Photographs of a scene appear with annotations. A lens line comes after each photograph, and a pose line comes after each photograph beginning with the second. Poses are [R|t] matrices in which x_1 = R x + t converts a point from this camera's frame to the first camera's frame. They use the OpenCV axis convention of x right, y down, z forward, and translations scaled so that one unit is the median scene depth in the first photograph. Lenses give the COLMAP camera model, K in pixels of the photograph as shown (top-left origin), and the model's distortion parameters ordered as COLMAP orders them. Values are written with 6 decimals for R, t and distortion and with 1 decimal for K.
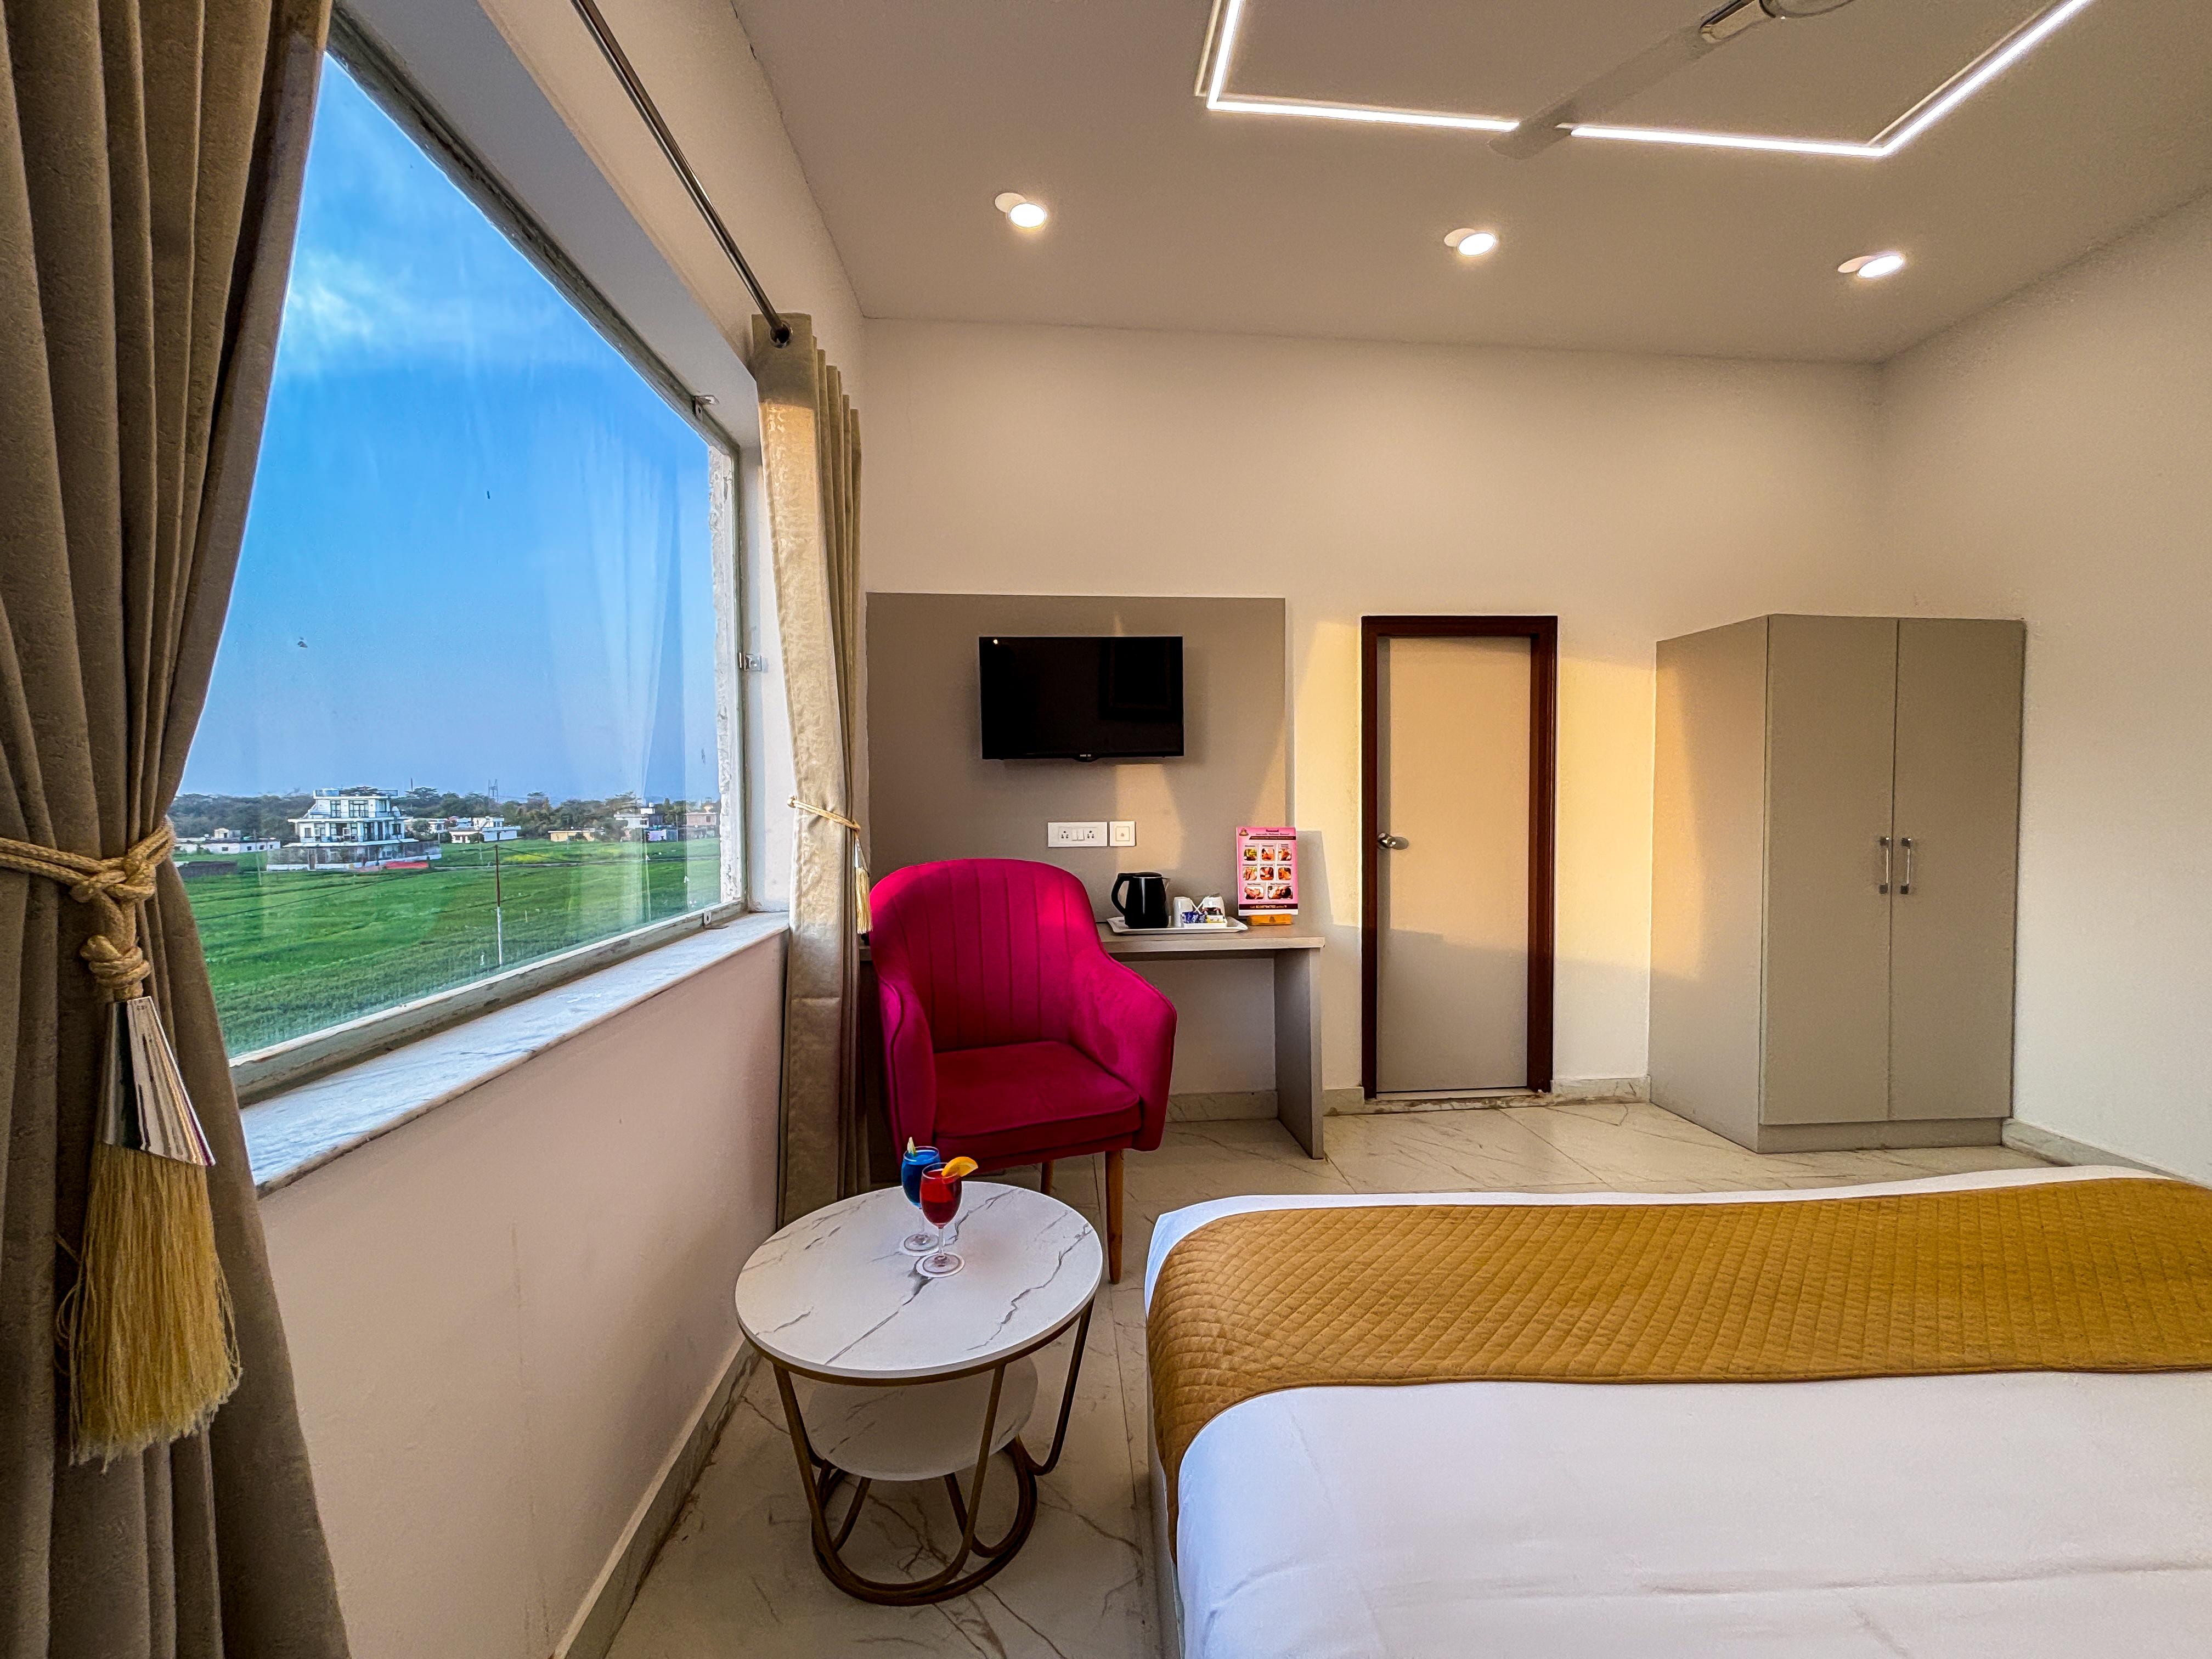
lens RADIAL K [[882.9, 0, 1105.2], [0, 882.9, 818.7], [0, 0, 1]] dist [0.027473, -0.018823]
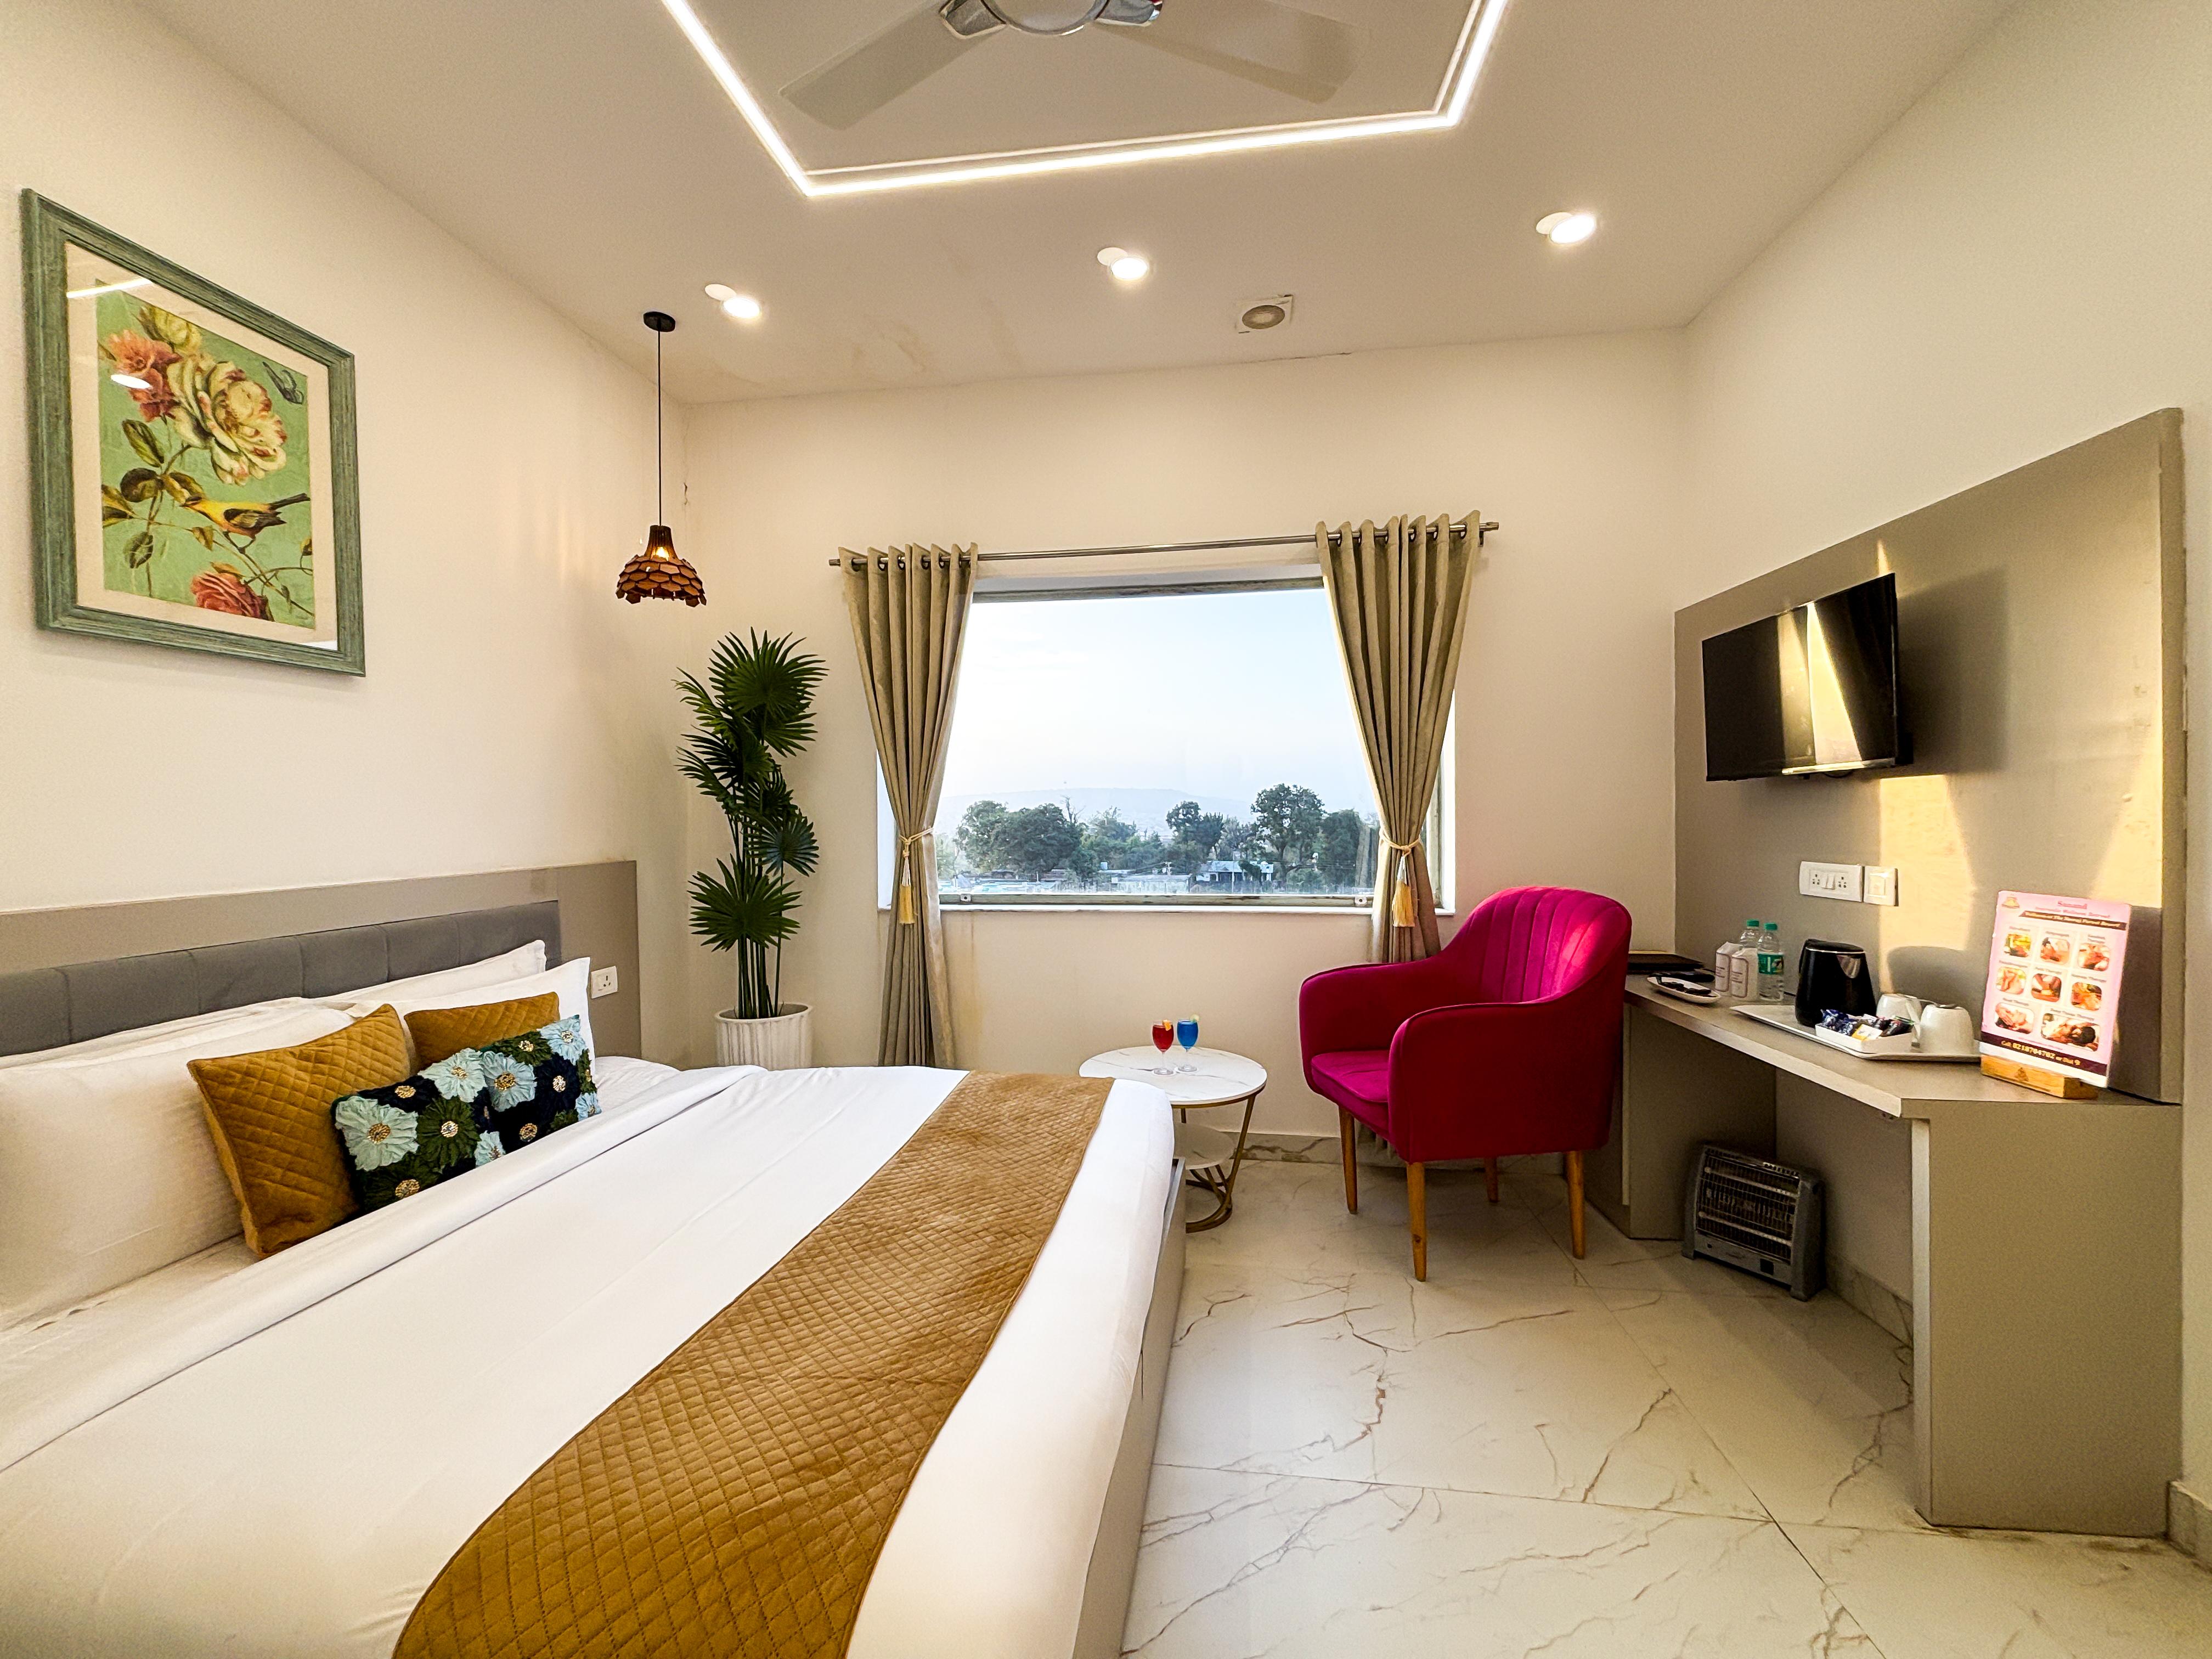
lens RADIAL K [[881.4, 0, 1097.3], [0, 881.4, 825.2], [0, 0, 1]] dist [0.010109, -0.004882]
pose [[-0.195483, 0.020658, -0.980490, 0.785323], [-0.015168, 0.999595, 0.024085, -0.035179], [0.980590, 0.019580, -0.195090, 0.561621]]
